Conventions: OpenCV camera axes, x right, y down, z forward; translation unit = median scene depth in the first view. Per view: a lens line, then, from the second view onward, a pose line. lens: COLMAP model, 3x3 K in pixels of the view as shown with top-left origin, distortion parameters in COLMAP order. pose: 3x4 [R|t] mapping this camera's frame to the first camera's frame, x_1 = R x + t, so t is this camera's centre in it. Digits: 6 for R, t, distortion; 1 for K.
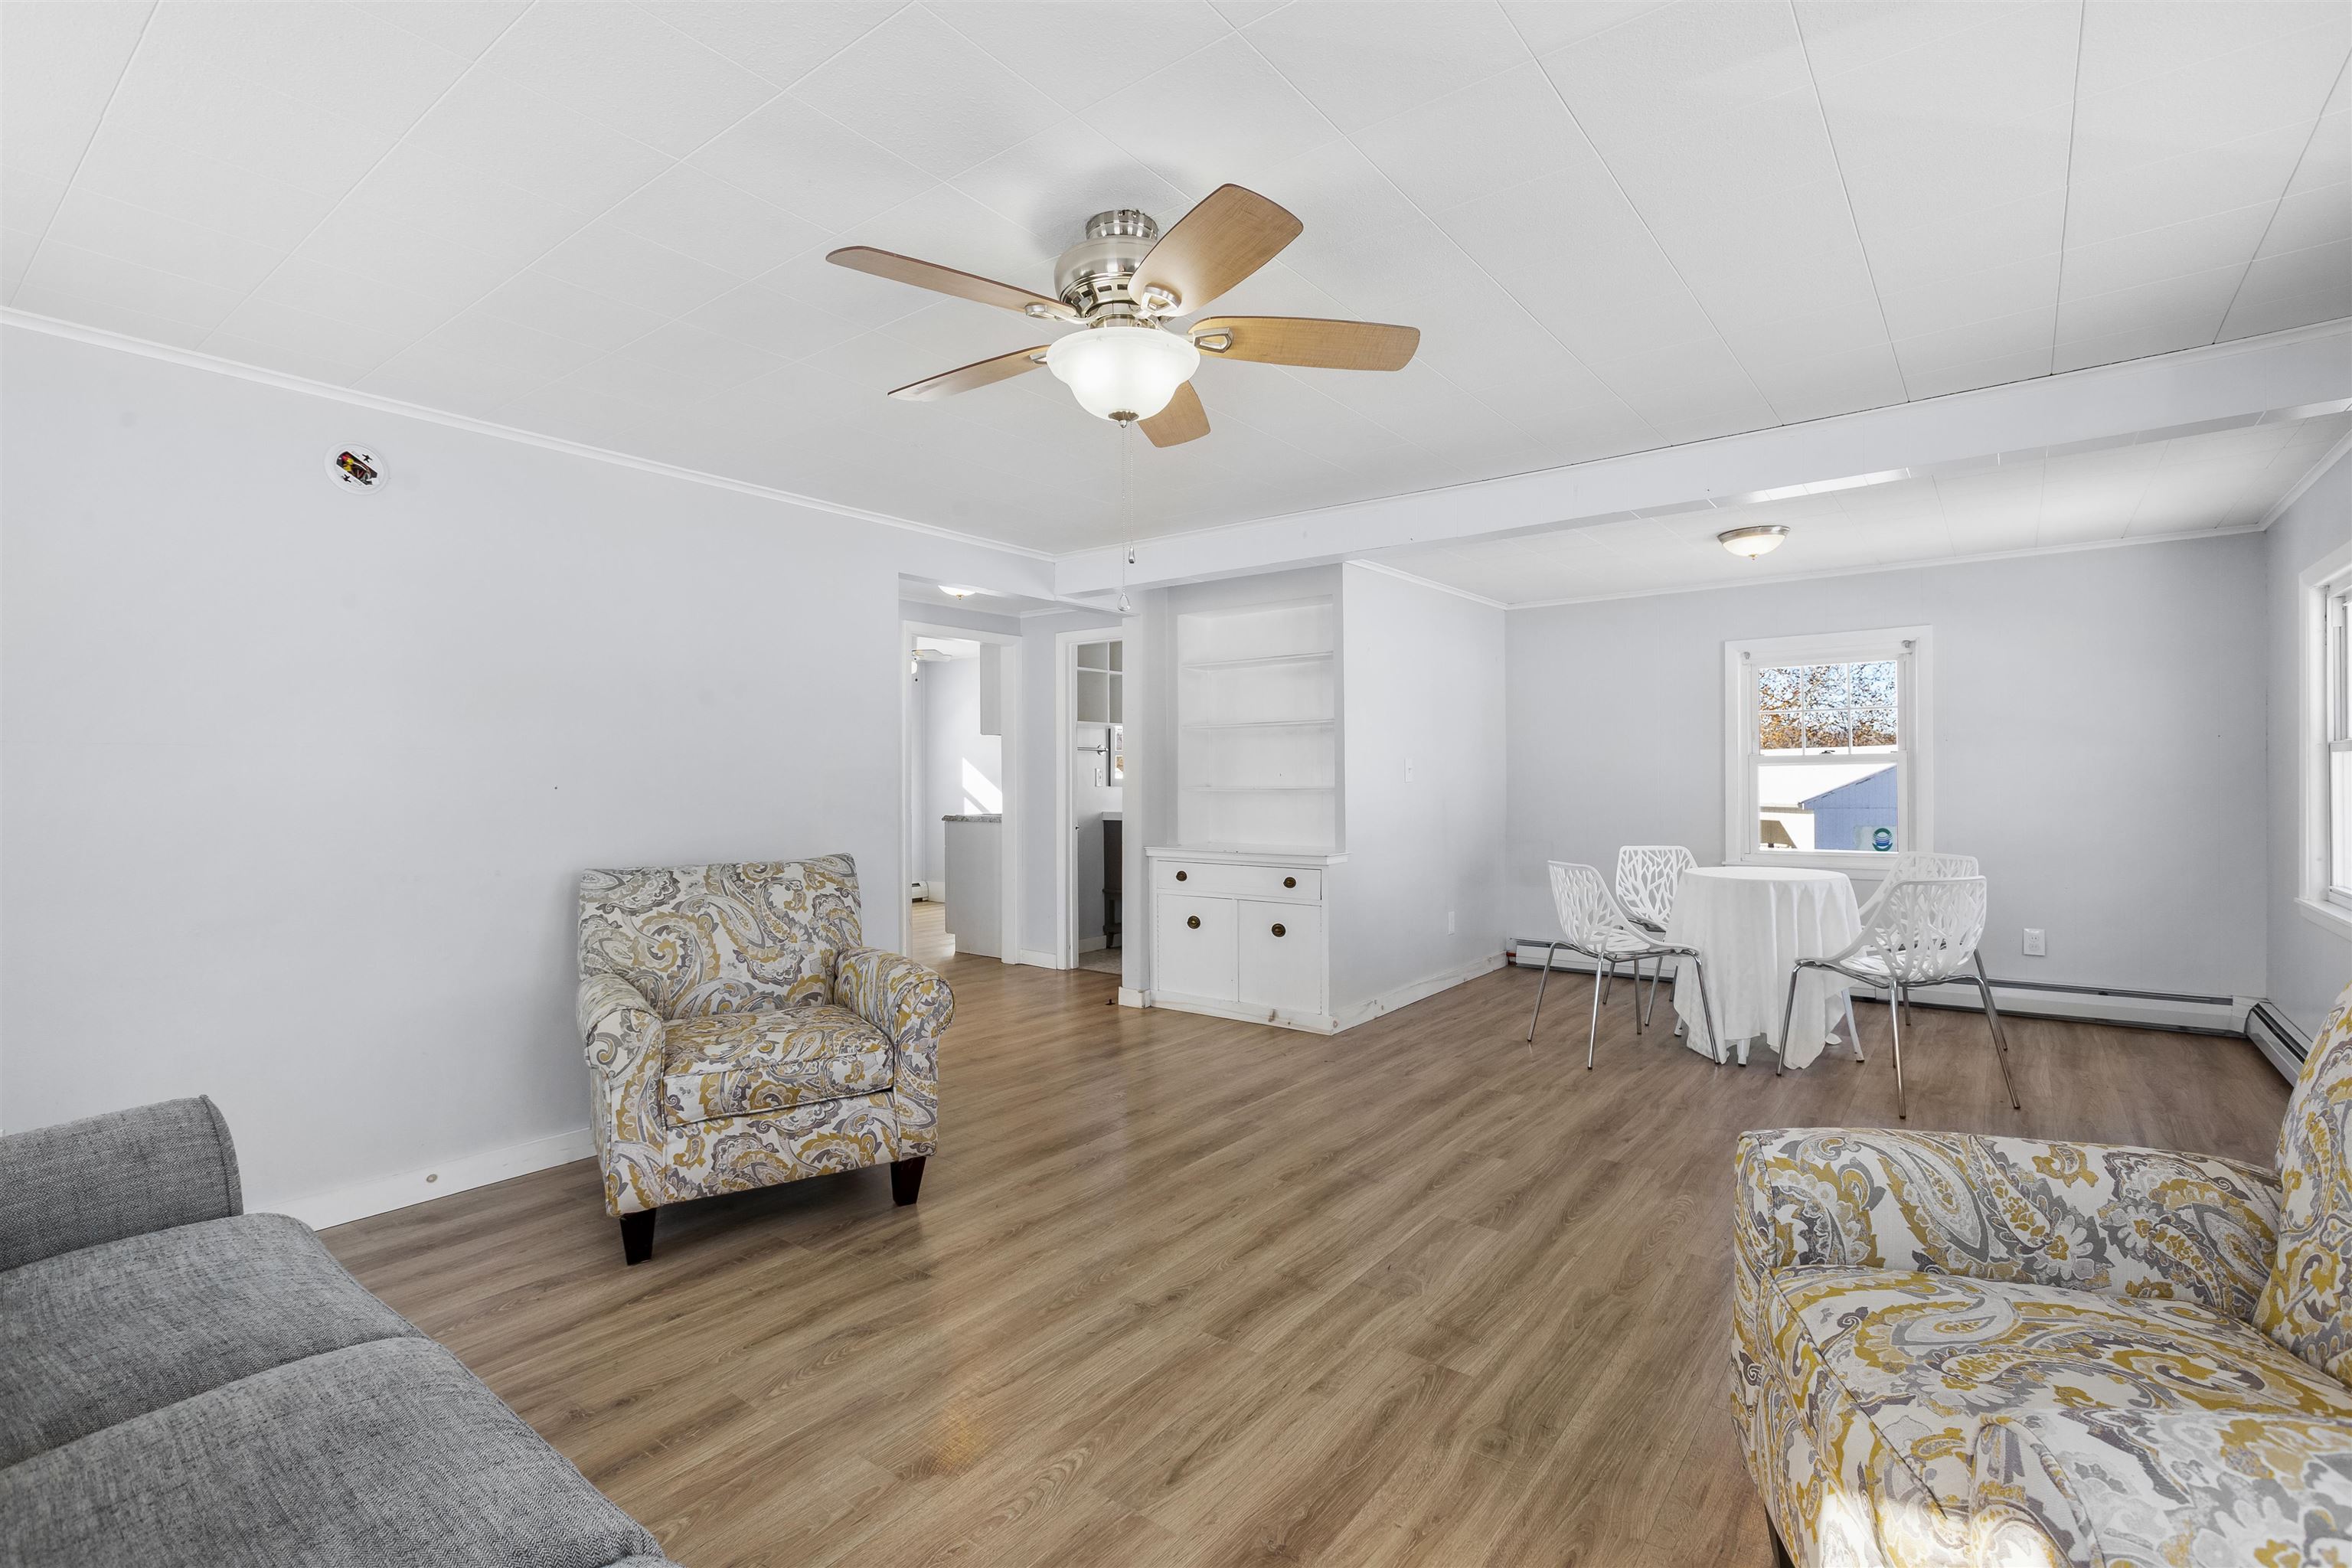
lens RADIAL K [[1077.7, 0, 1171.8], [0, 1077.7, 770.9], [0, 0, 1]] dist [-0.004140, -0.000736]
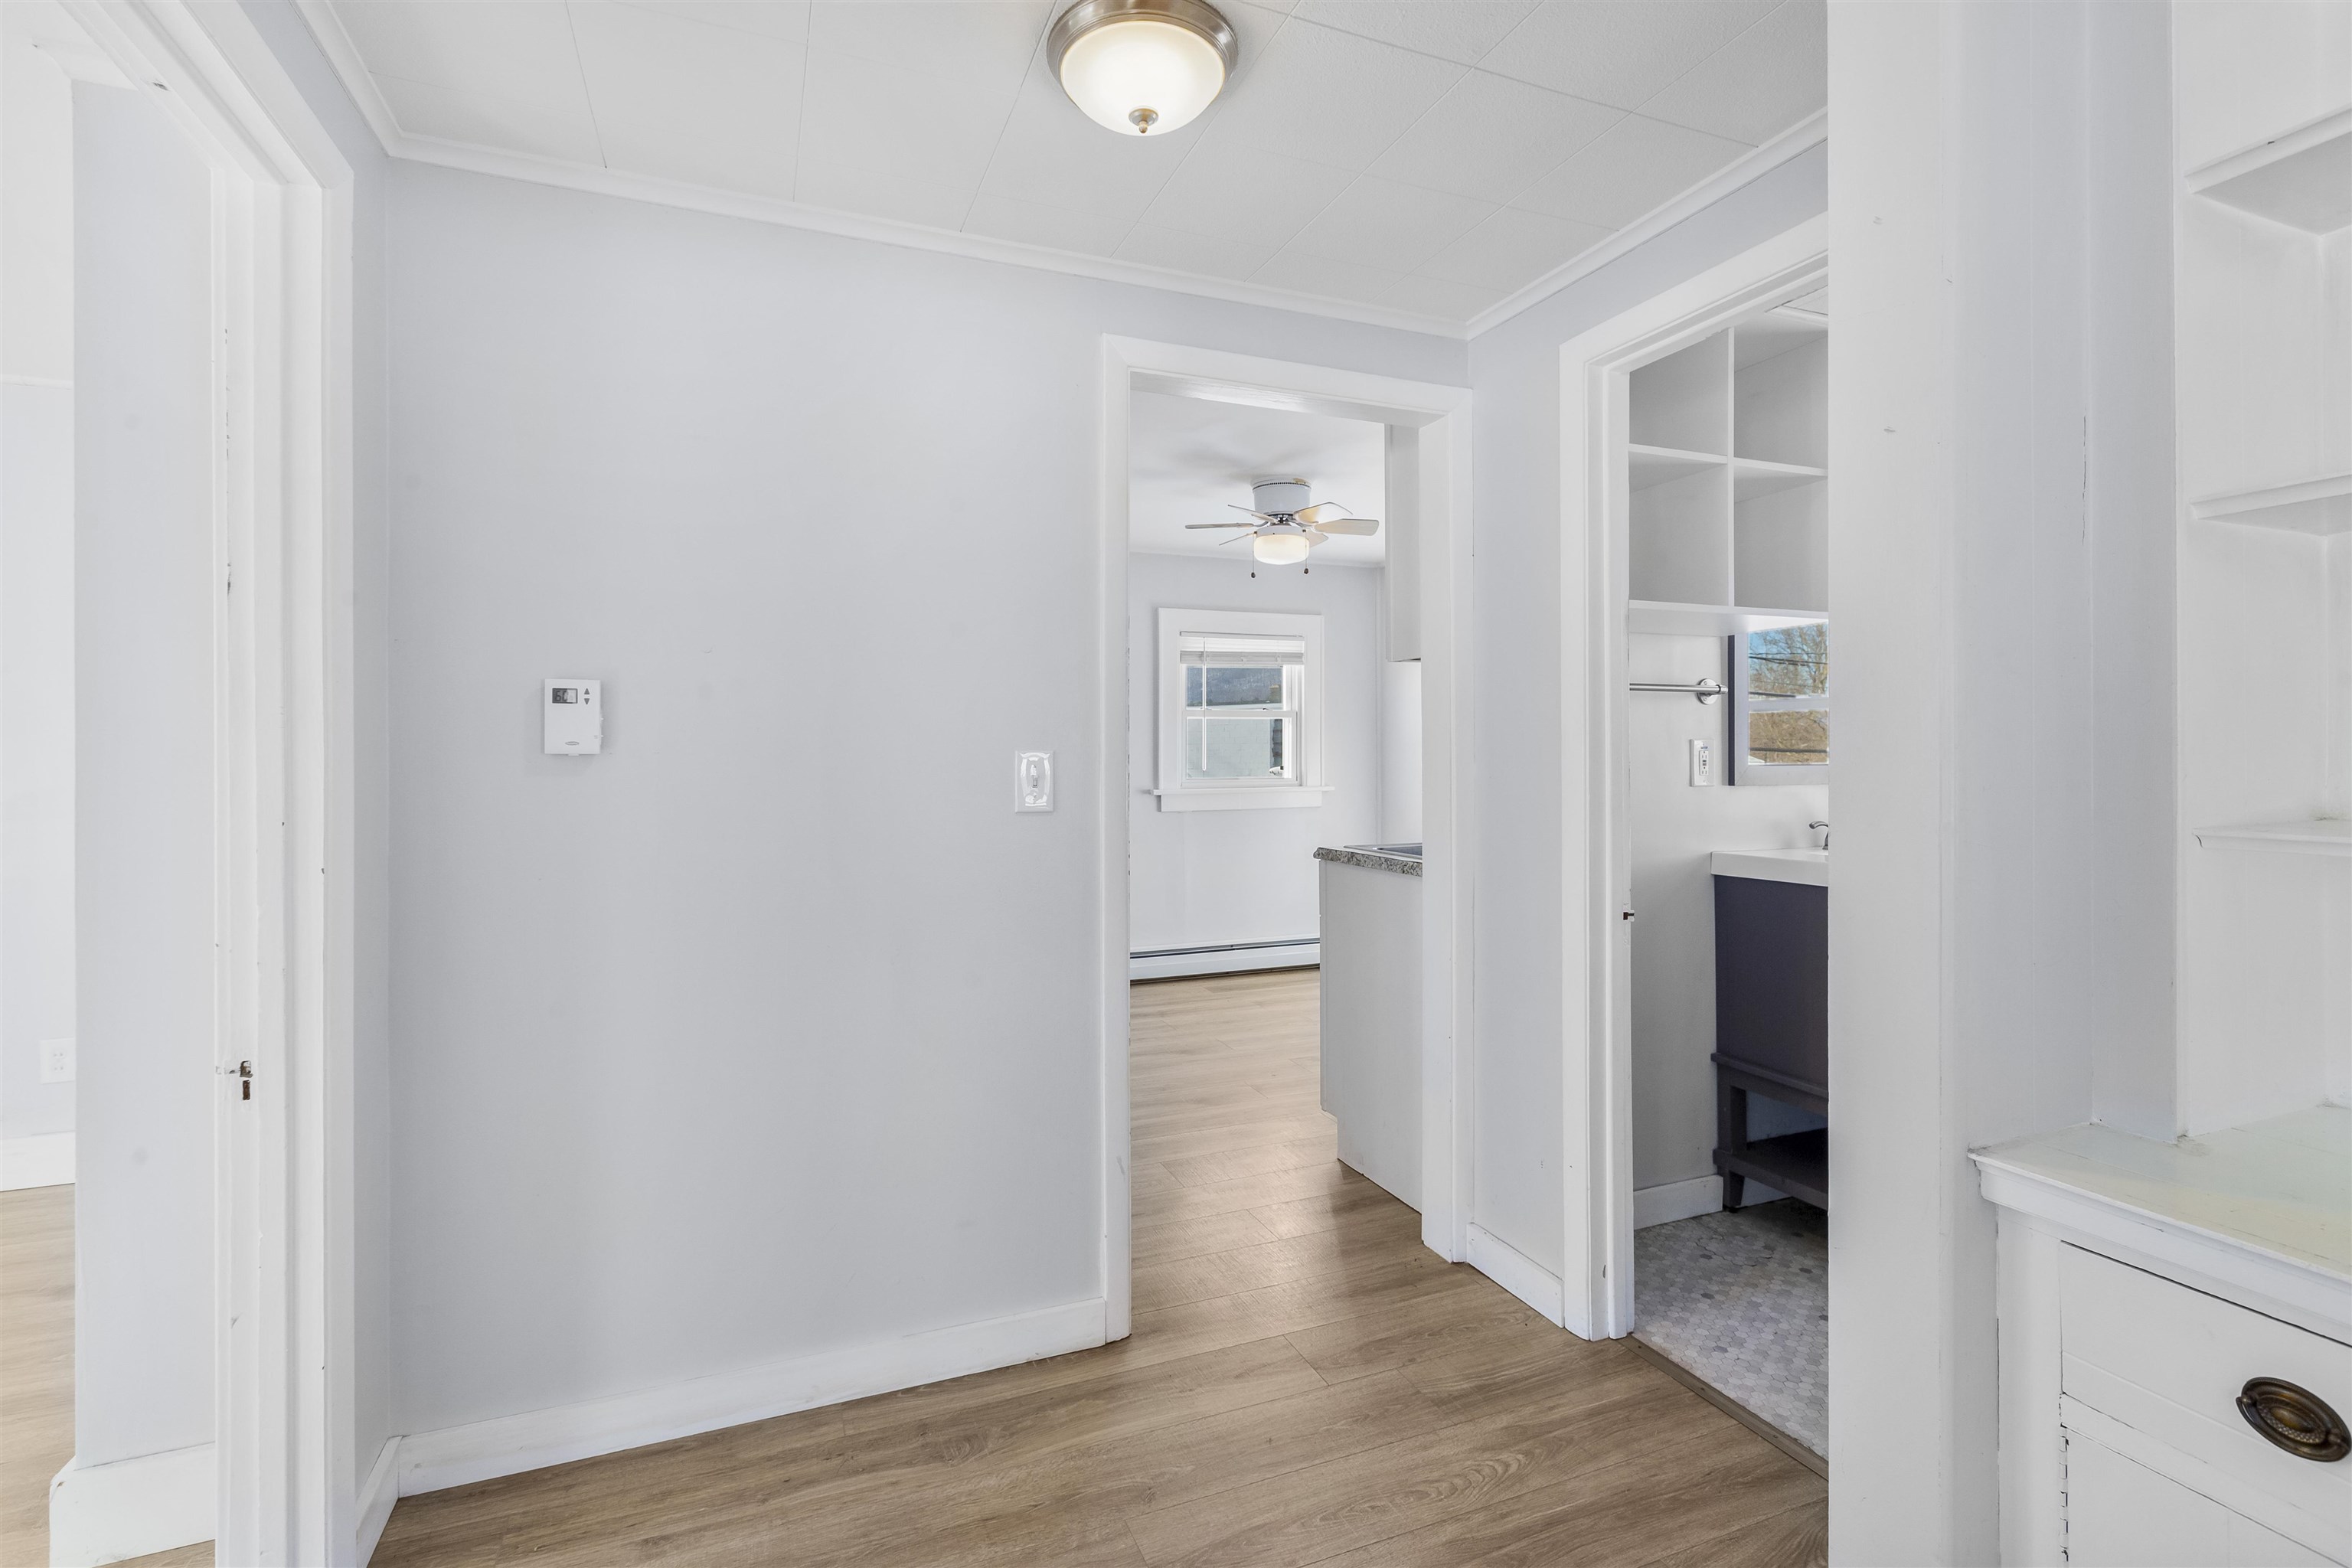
lens RADIAL K [[1077.7, 0, 1169.5], [0, 1077.7, 759.6], [0, 0, 1]] dist [-0.004140, -0.000736]
pose [[0.868117, 0.003025, -0.496350, -0.051402], [0.005489, 0.999862, 0.015694, -0.002825], [0.496329, -0.016349, 0.867981, 0.722301]]
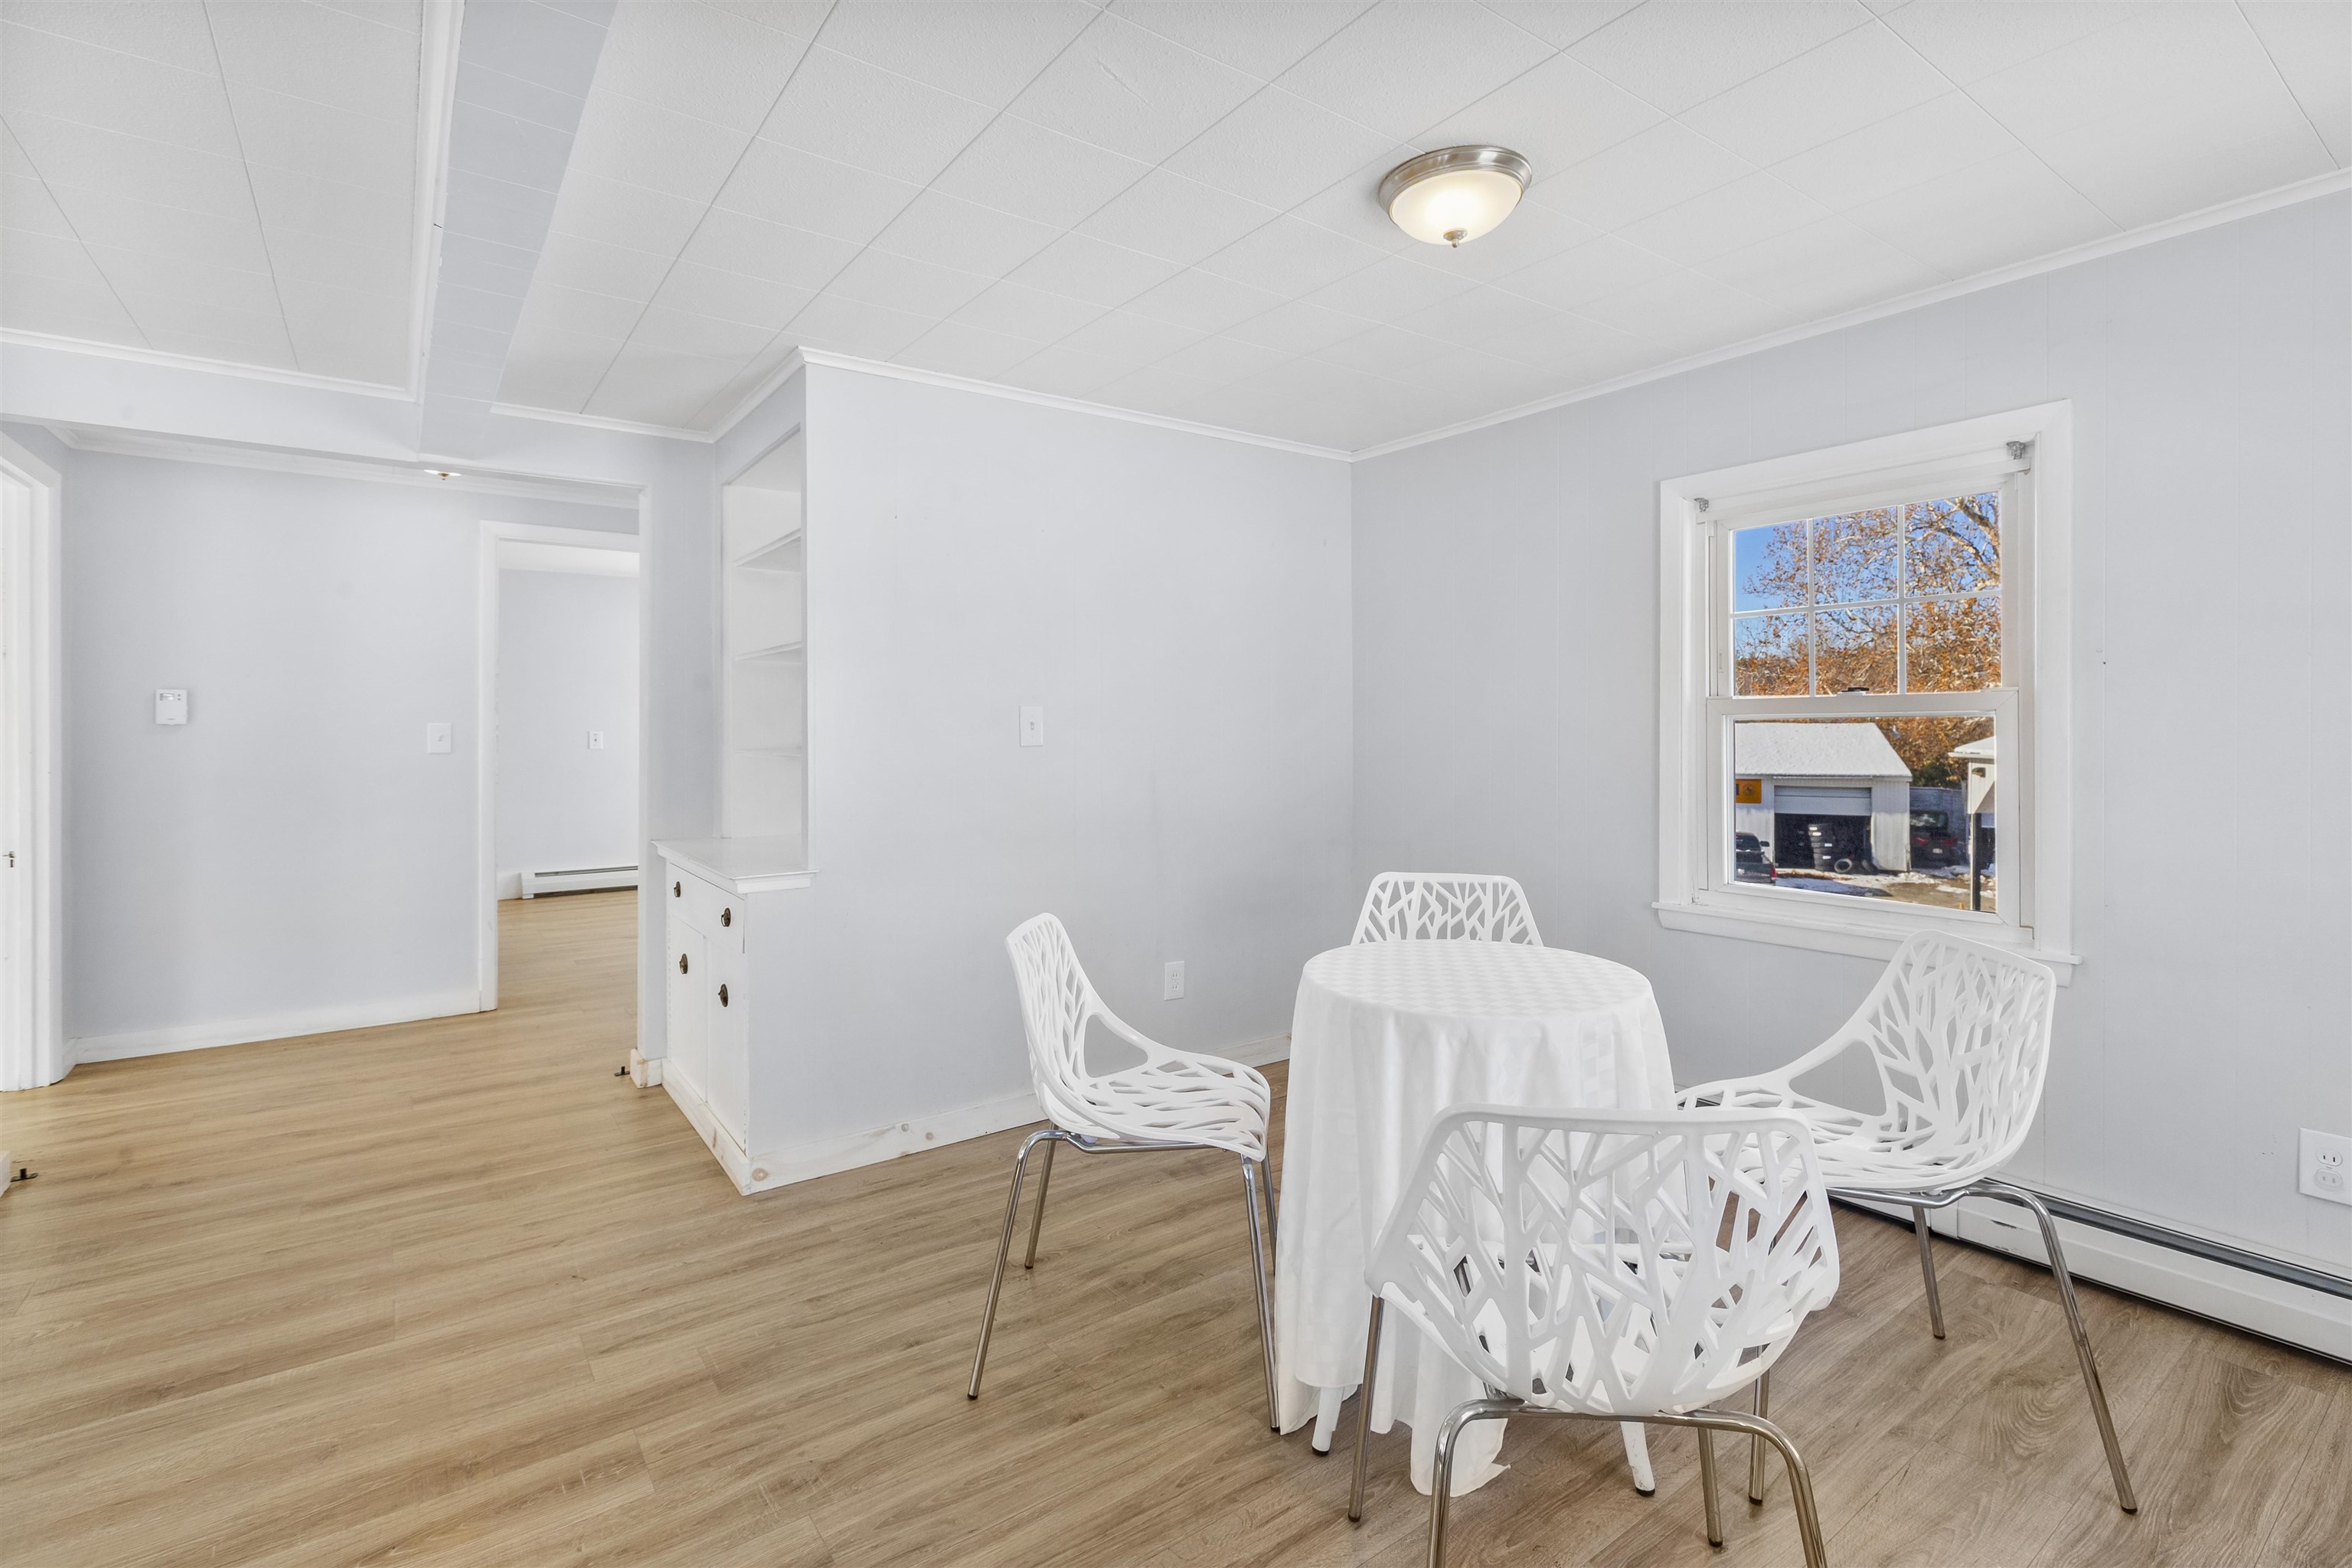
lens RADIAL K [[1077.7, 0, 1154.1], [0, 1077.7, 733.6], [0, 0, 1]] dist [-0.004140, -0.000736]
pose [[0.960487, 0.005957, -0.278260, 0.425482], [-0.000321, 0.999794, 0.020296, -0.008333], [0.278323, -0.019405, 0.960291, 0.430383]]
